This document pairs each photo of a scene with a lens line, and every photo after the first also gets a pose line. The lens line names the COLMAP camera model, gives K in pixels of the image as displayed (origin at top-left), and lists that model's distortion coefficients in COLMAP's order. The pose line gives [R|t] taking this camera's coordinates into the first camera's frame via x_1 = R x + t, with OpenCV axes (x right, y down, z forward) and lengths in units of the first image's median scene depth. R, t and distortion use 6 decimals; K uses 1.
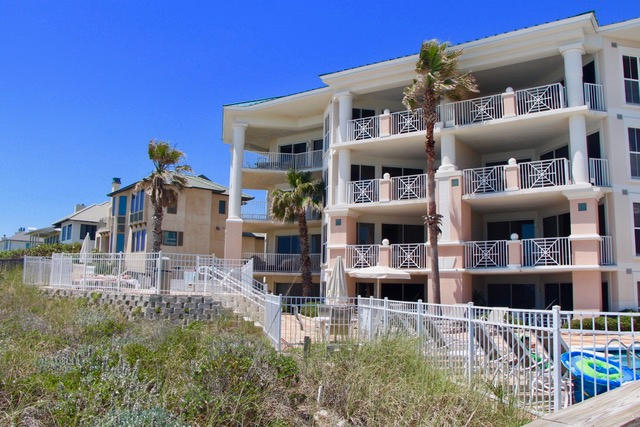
lens RADIAL K [[541.9, 0, 320.0], [0, 541.9, 213.5], [0, 0, 1]] dist [-0.162812, 0.119472]
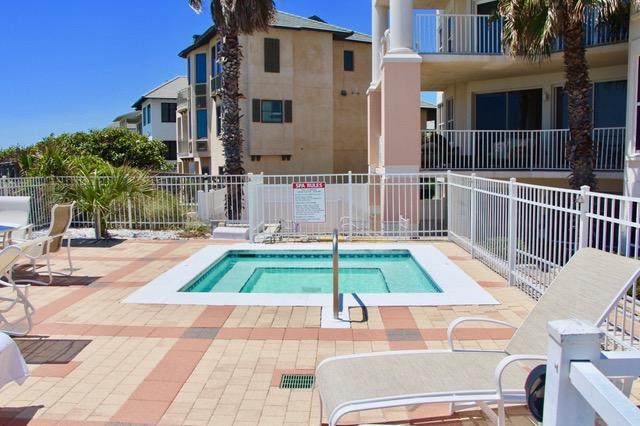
lens RADIAL K [[541.9, 0, 320.0], [0, 541.9, 213.0], [0, 0, 1]] dist [-0.162812, 0.119472]
pose [[0.978881, -0.008415, -0.204258, -0.087819], [0.054702, 0.973501, 0.222043, 0.022768], [0.196977, -0.228526, 0.953402, 0.347724]]
